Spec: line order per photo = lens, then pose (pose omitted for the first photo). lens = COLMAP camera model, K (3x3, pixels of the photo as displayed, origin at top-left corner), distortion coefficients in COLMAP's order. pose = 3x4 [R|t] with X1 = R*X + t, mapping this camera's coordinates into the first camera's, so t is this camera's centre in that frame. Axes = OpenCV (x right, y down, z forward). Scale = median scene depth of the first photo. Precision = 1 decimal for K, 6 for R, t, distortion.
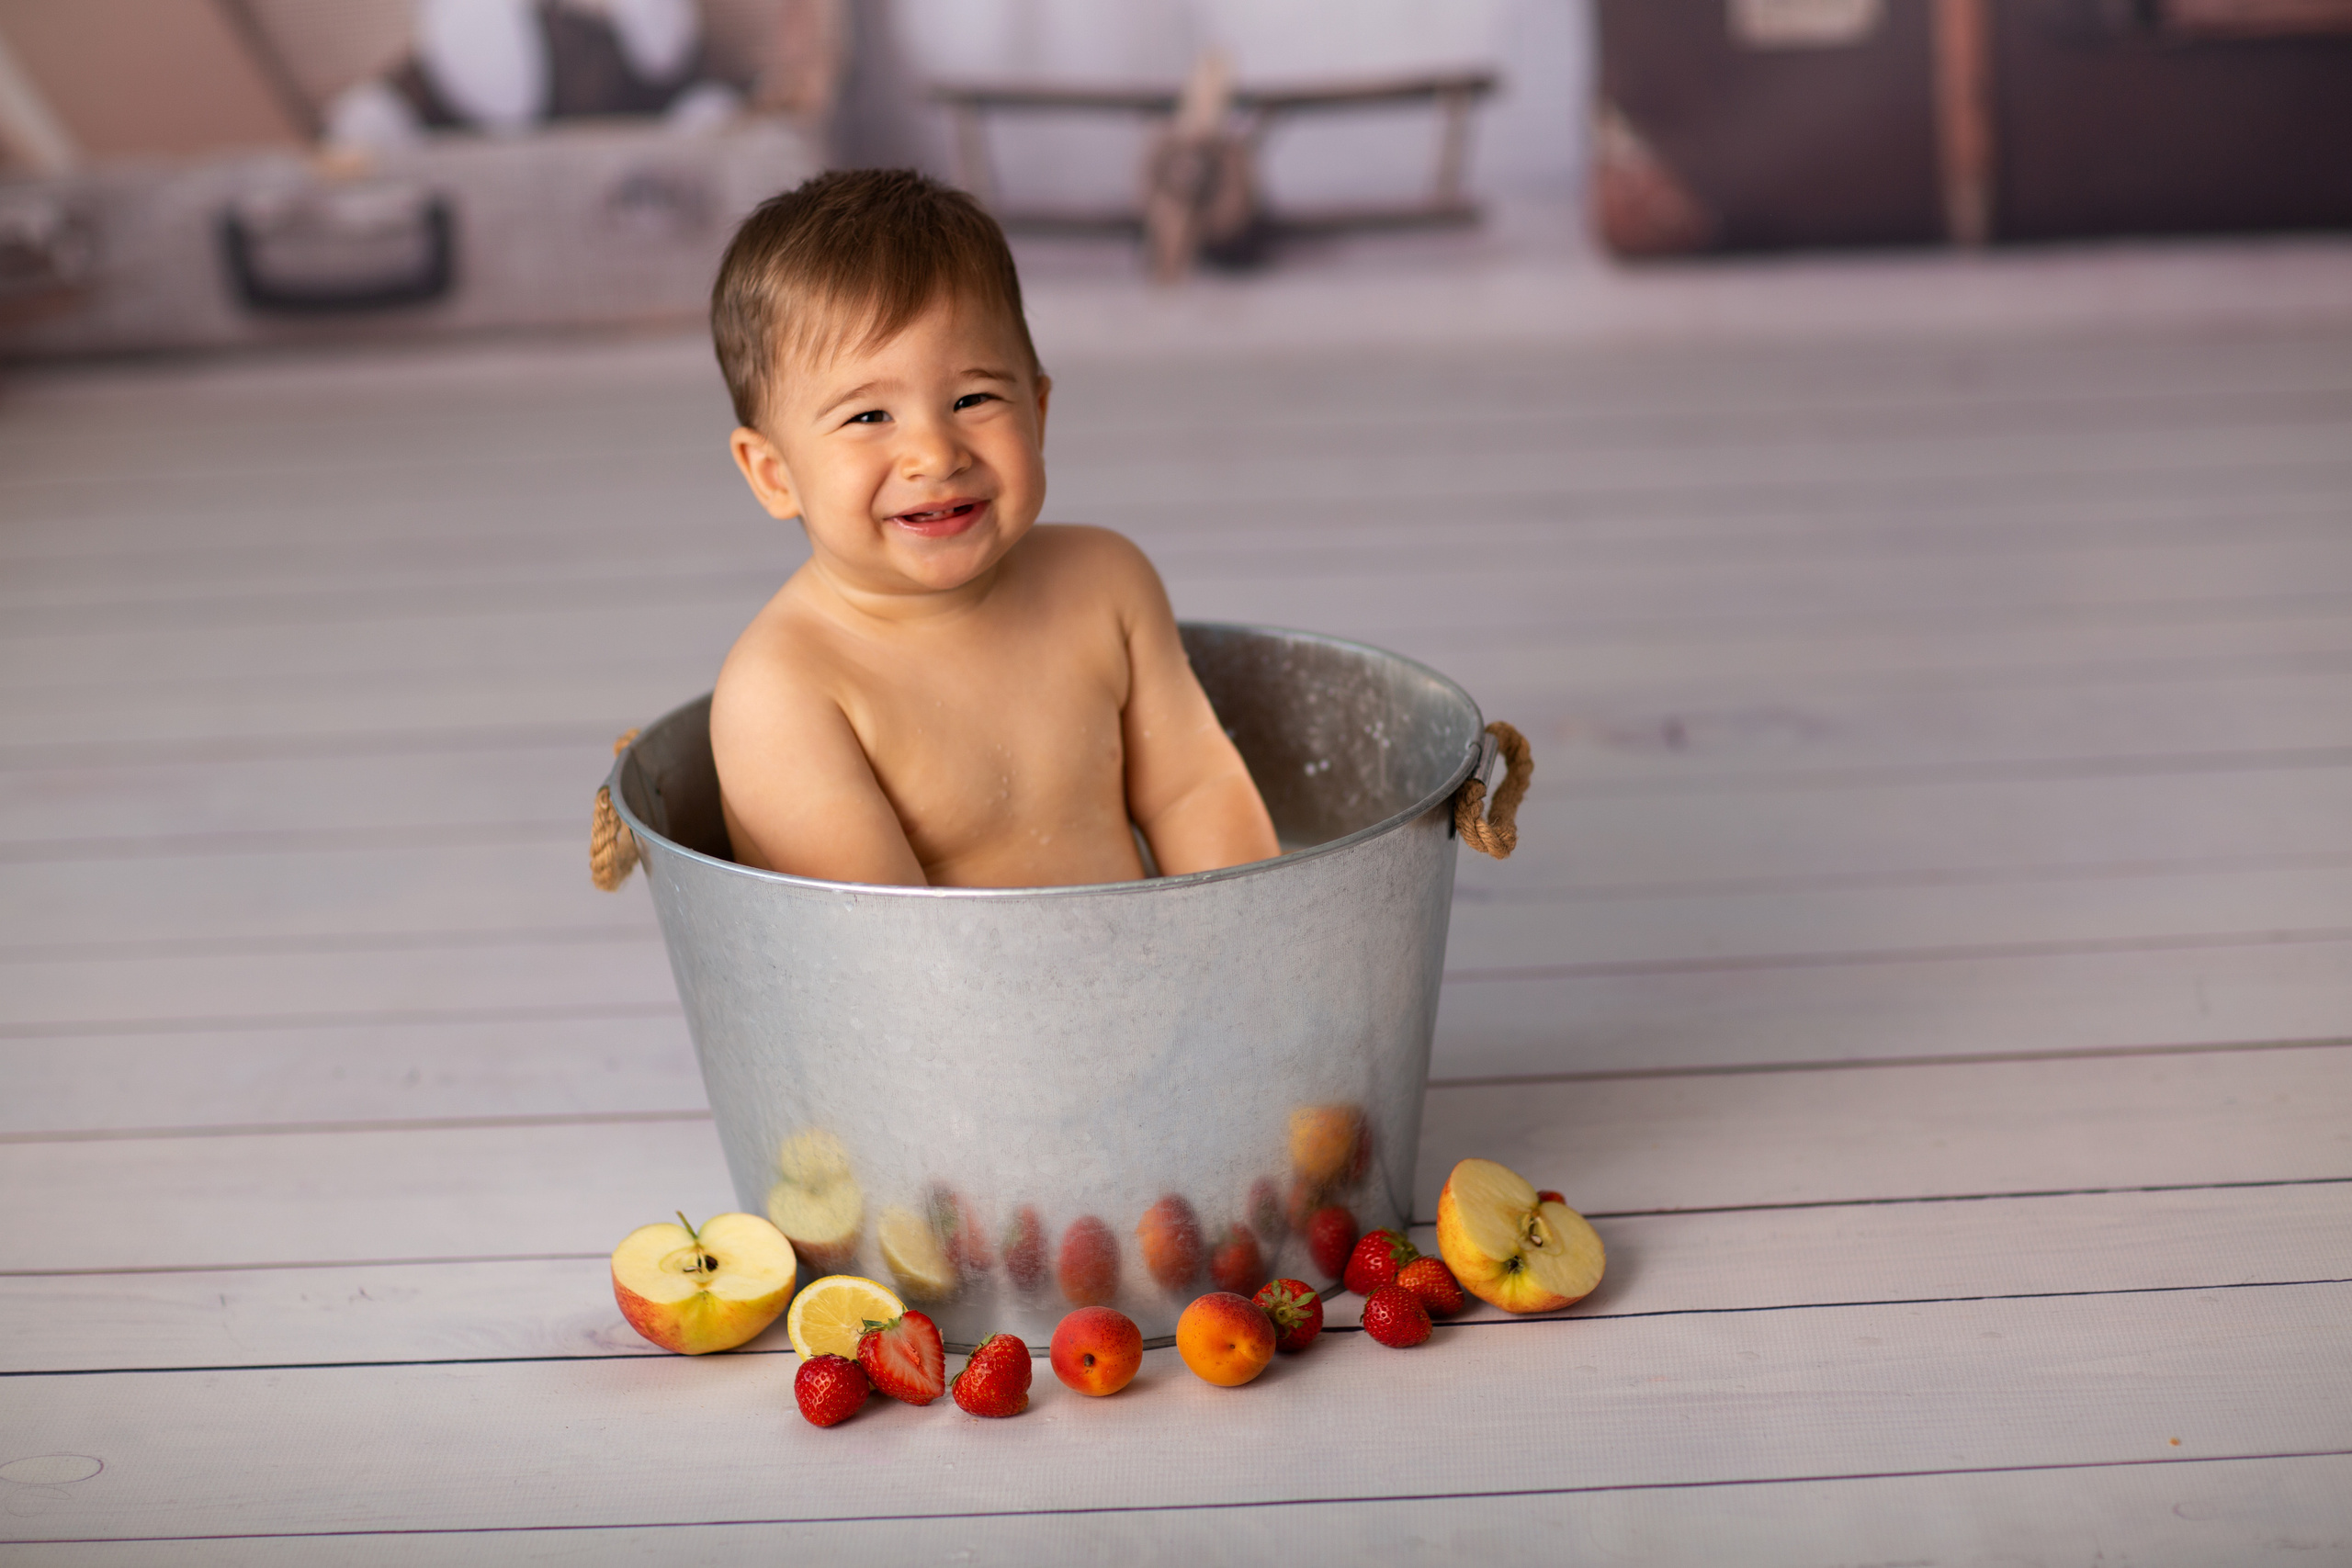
lens RADIAL K [[5816.6, 0, 1230.3], [0, 5816.6, 783.7], [0, 0, 1]] dist [-0.133373, -0.602953]
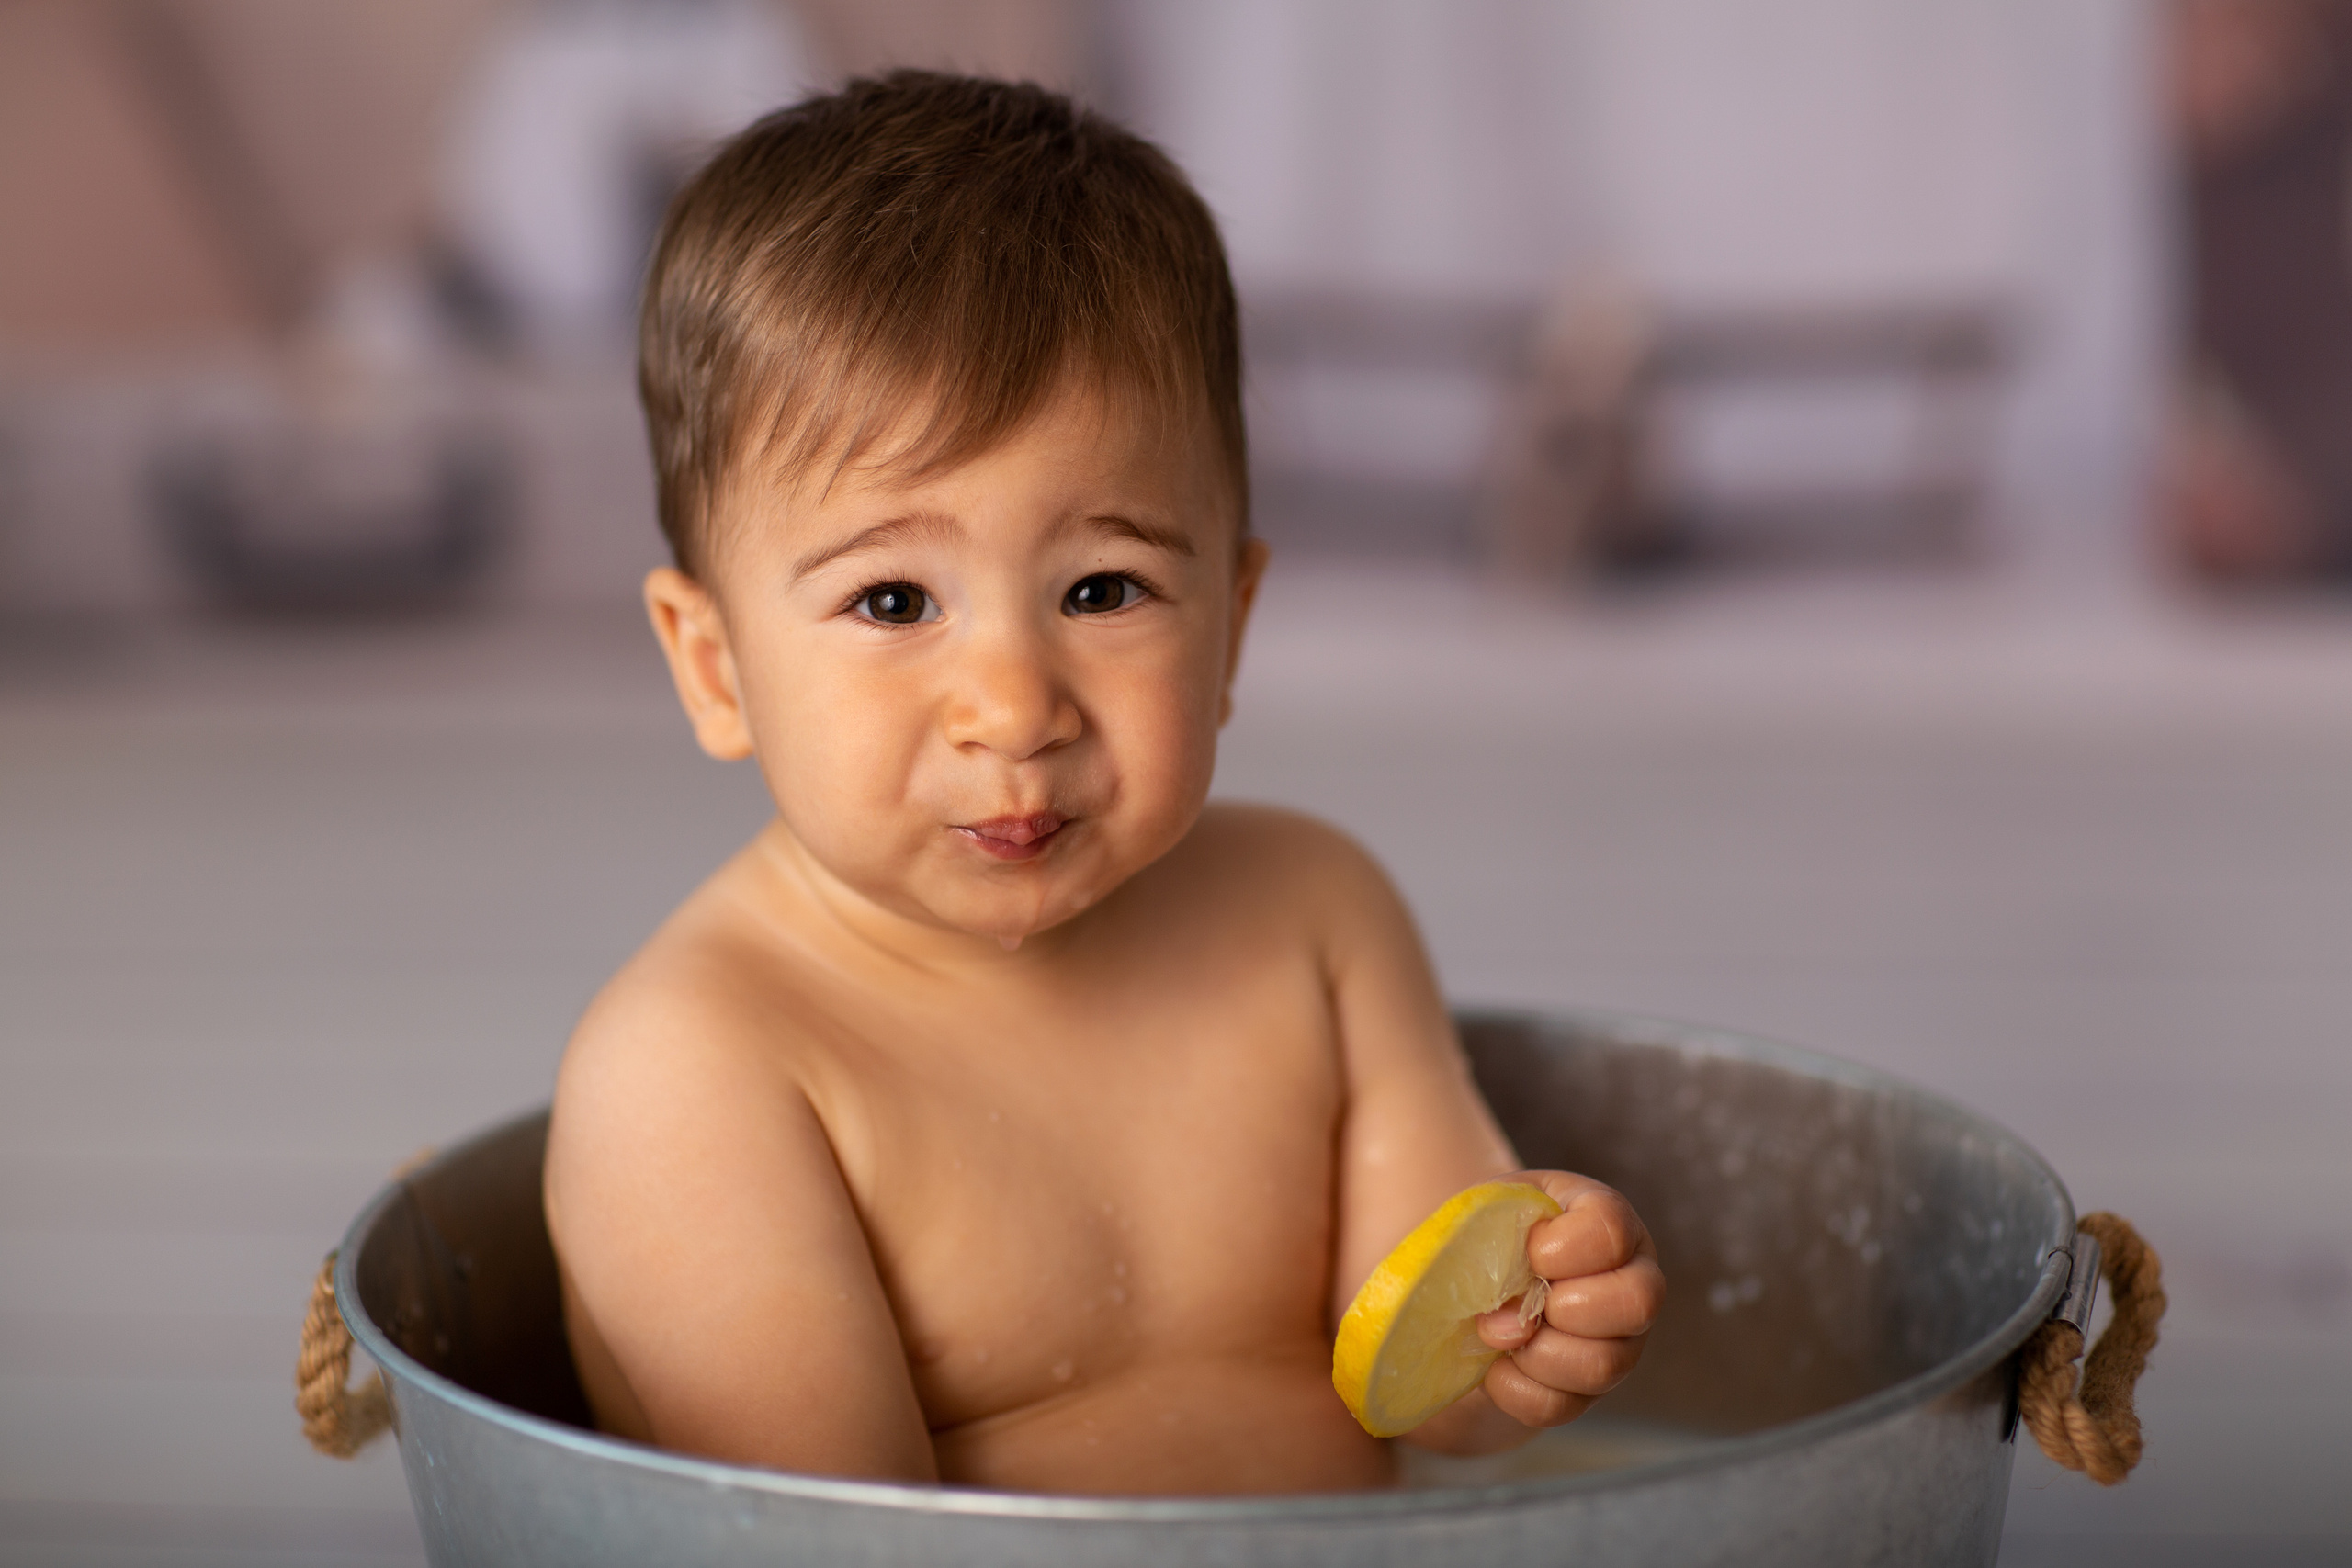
lens RADIAL K [[5816.6, 0, 1230.3], [0, 5816.6, 783.7], [0, 0, 1]] dist [-0.133373, -0.602953]
pose [[0.996598, 0.043941, -0.069731, 0.003991], [-0.050662, 0.993921, -0.097744, 0.005331], [0.065012, 0.100944, 0.992766, 0.489551]]
